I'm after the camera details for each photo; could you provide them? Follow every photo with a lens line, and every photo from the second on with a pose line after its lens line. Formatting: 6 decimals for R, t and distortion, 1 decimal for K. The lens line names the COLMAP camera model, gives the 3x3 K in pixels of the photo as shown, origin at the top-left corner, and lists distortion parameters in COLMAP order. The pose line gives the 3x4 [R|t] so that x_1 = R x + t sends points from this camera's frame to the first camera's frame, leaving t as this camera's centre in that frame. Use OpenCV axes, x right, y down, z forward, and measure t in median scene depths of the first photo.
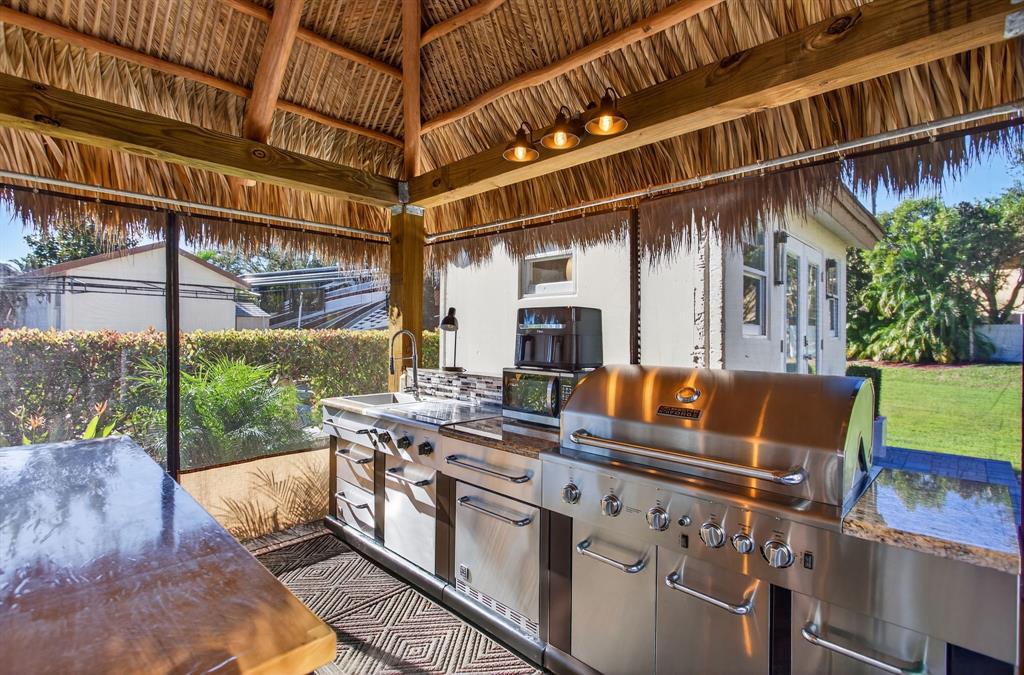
lens RADIAL K [[477.6, 0, 509.8], [0, 477.6, 338.8], [0, 0, 1]] dist [-0.002647, -0.000149]
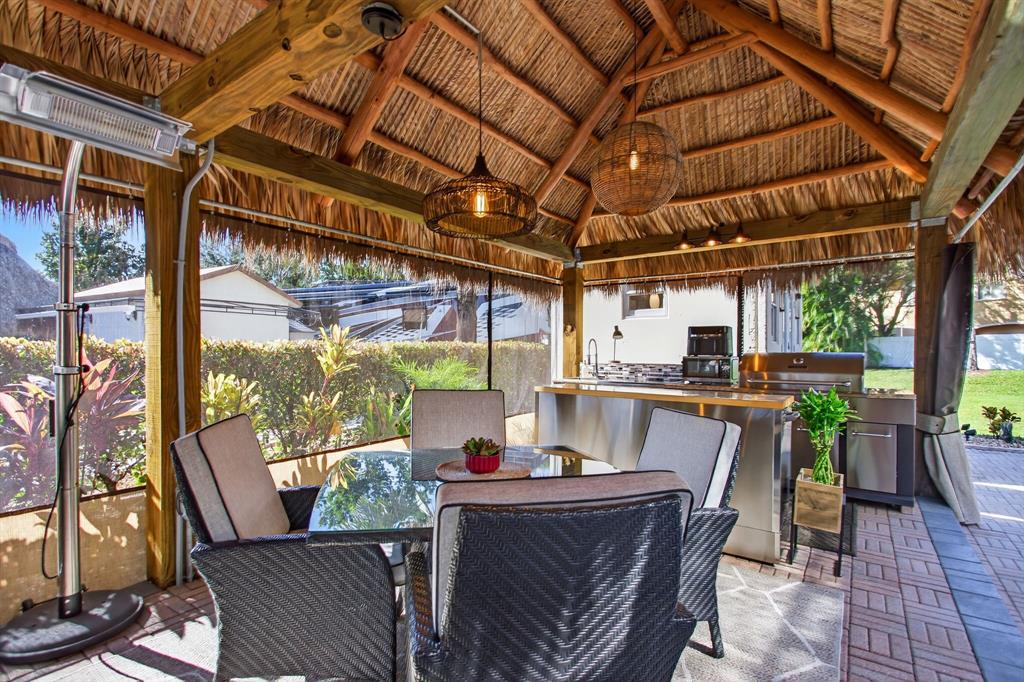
lens RADIAL K [[488.3, 0, 505.8], [0, 488.3, 359.2], [0, 0, 1]] dist [0.003586, 0.000448]
pose [[0.989581, -0.010535, 0.143590, -0.127356], [0.009109, 0.999902, 0.010584, 0.005306], [-0.143687, -0.009166, 0.989581, -0.111727]]
